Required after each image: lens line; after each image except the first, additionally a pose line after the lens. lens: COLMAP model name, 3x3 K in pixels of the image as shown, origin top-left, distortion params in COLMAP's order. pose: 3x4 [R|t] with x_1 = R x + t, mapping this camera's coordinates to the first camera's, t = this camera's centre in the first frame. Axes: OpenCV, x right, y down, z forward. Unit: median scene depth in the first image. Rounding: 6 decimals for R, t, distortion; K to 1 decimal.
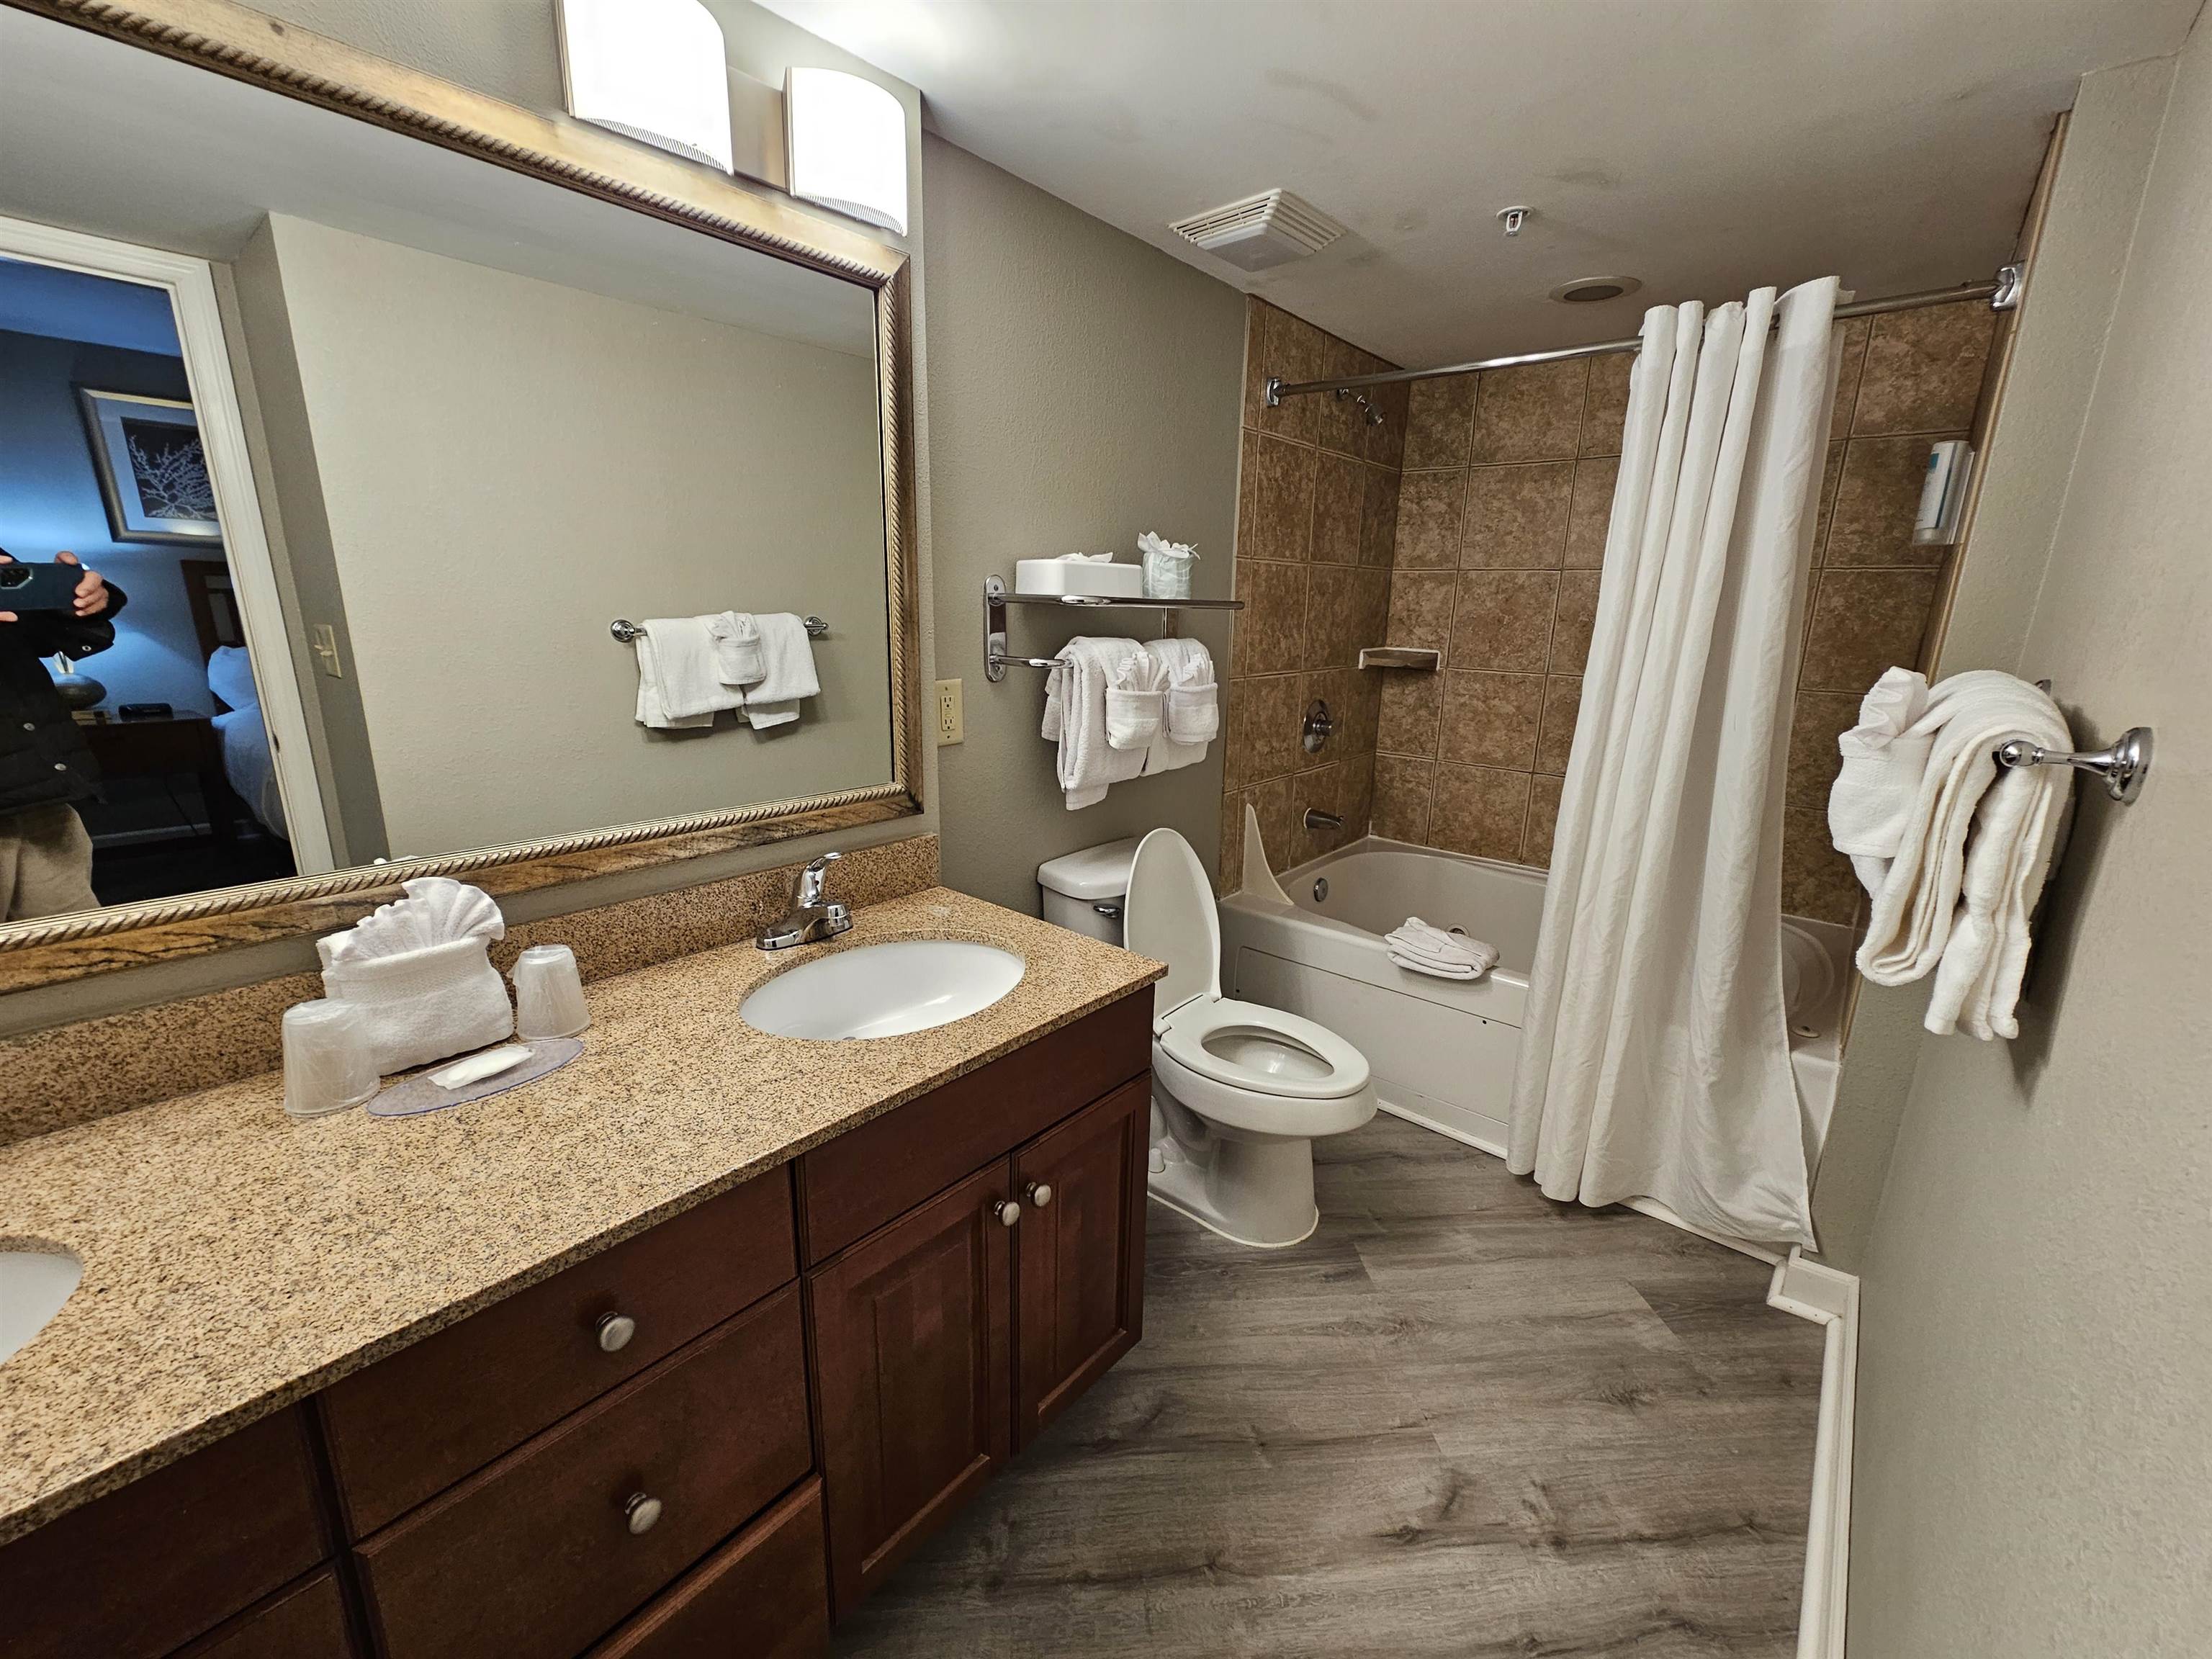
lens RADIAL K [[897.7, 0, 1110.2], [0, 897.7, 833.2], [0, 0, 1]] dist [-0.001689, 0.001454]
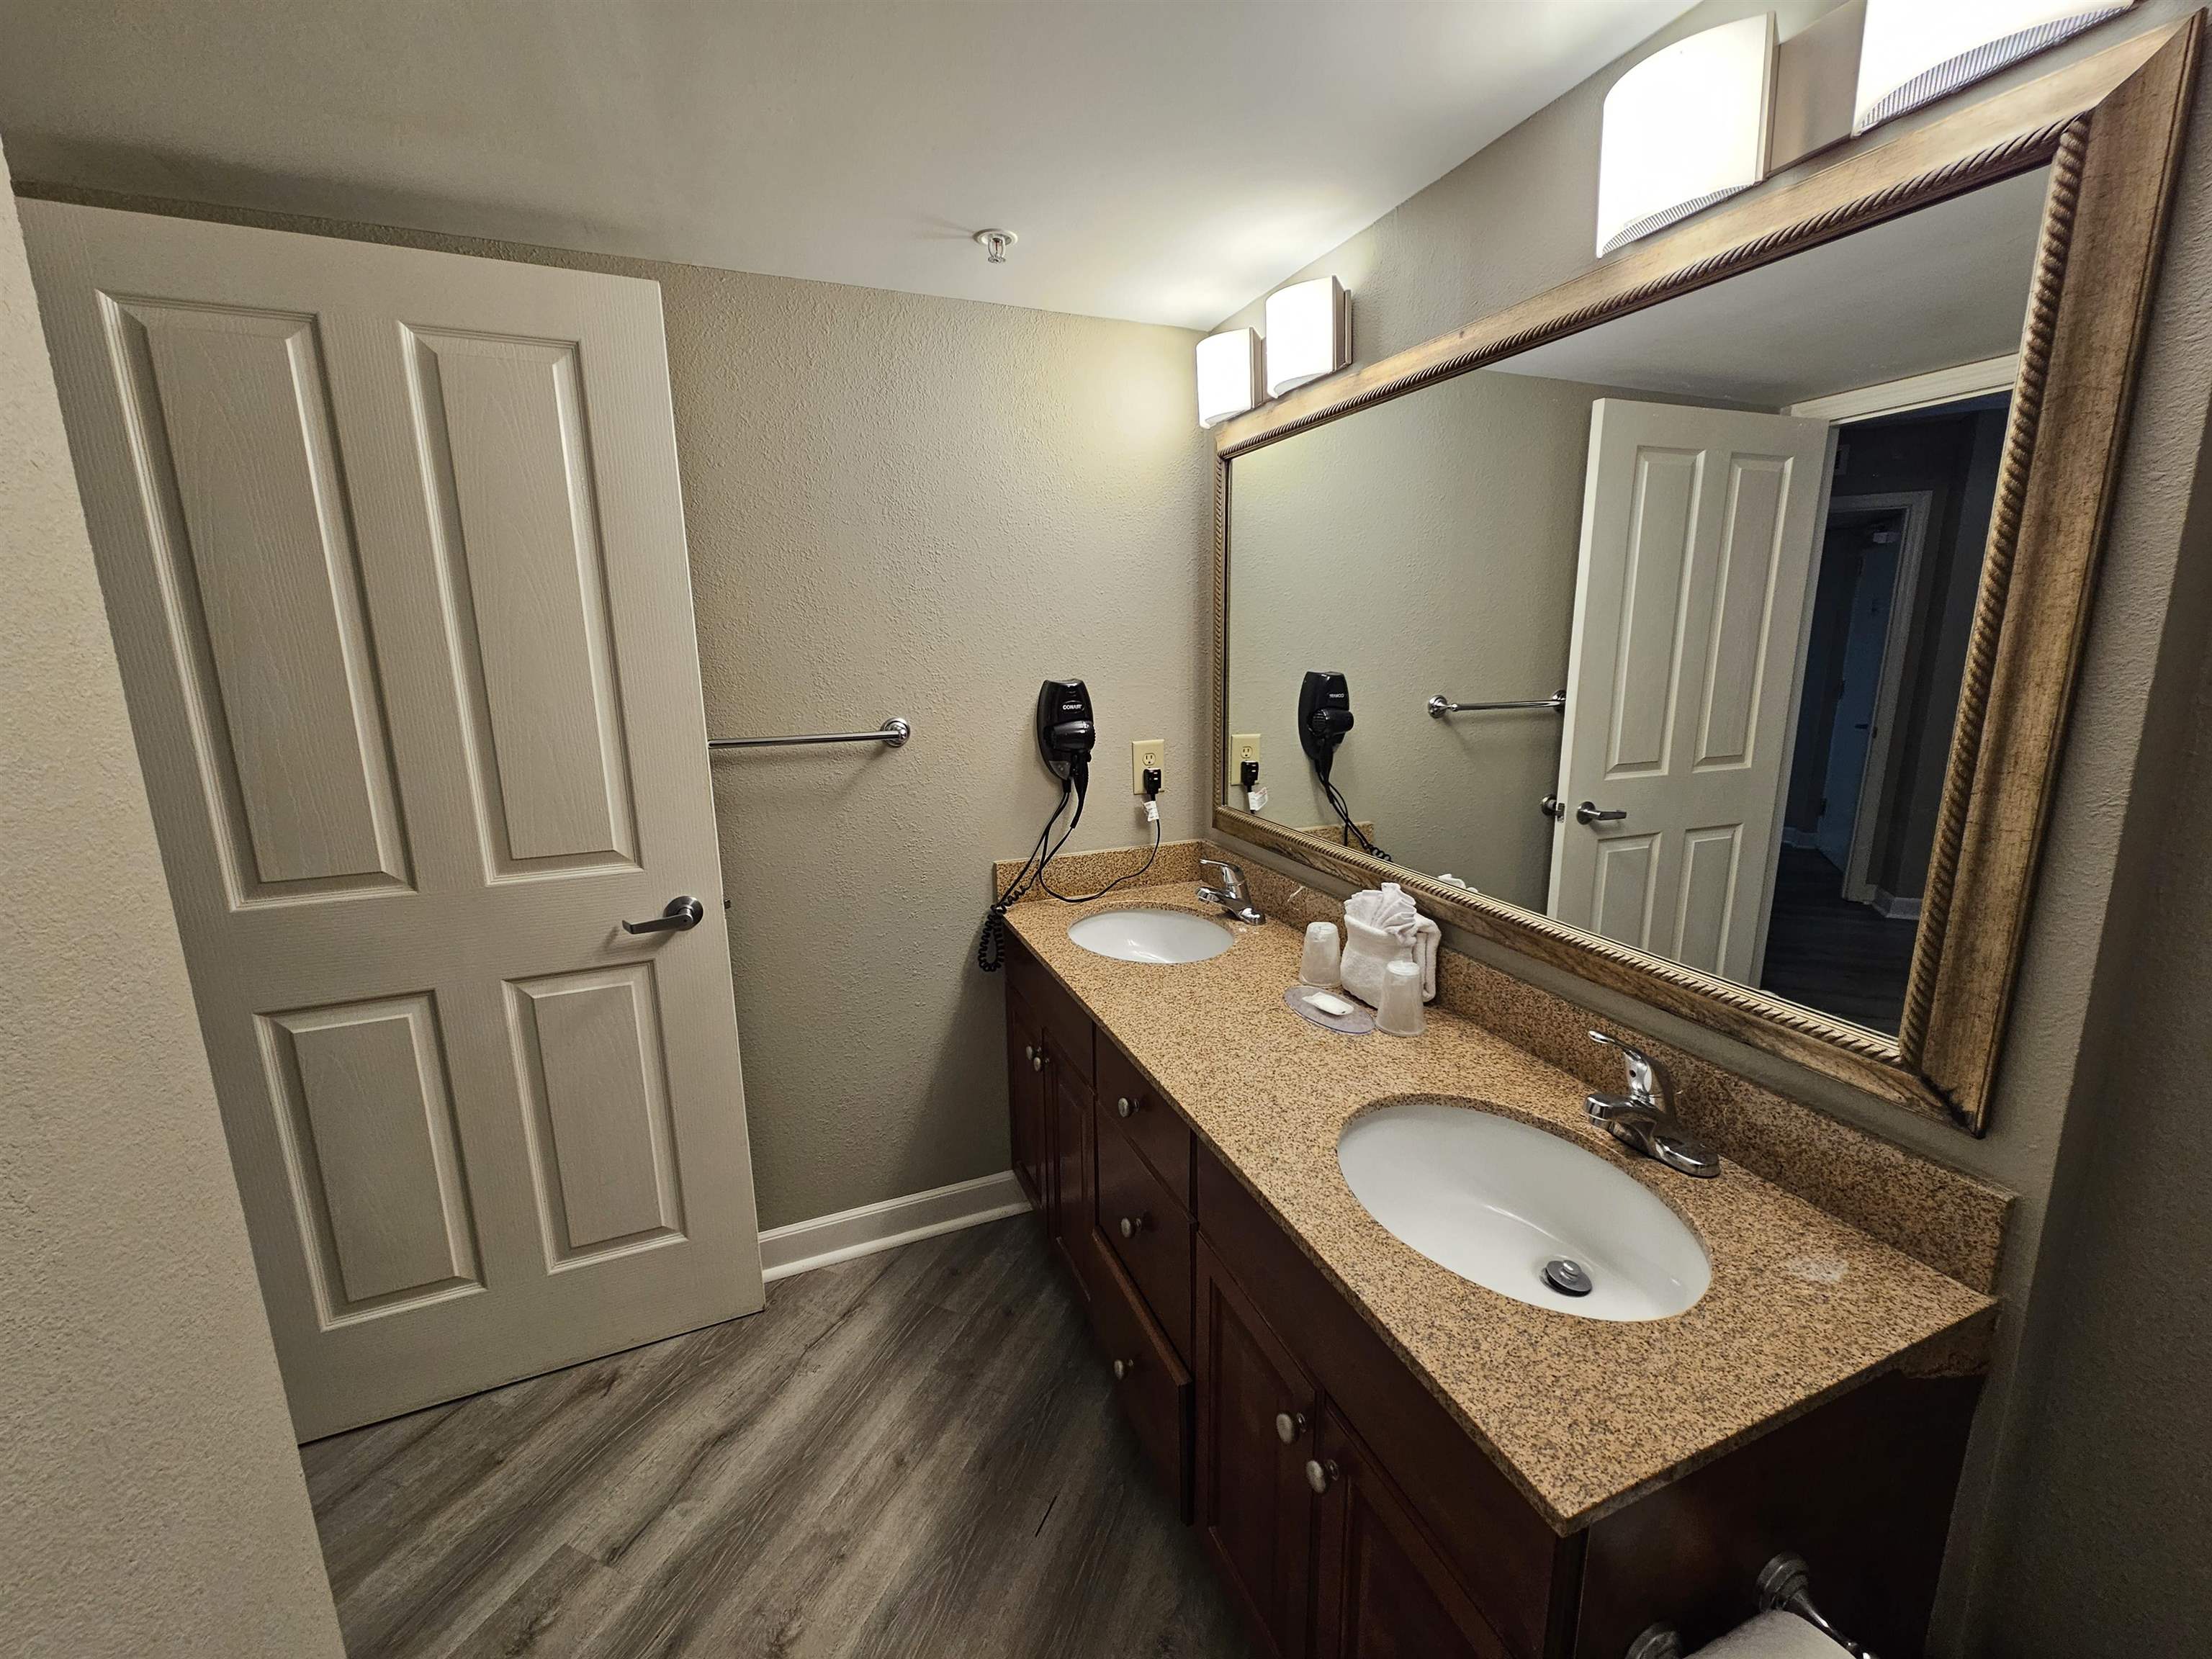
lens RADIAL K [[897.7, 0, 1111.3], [0, 897.7, 826.0], [0, 0, 1]] dist [-0.001689, 0.001454]
pose [[-0.463465, 0.171152, -0.869429, 0.564295], [-0.219970, 0.928235, 0.299988, -0.301757], [0.858378, 0.330282, -0.392556, 0.934441]]
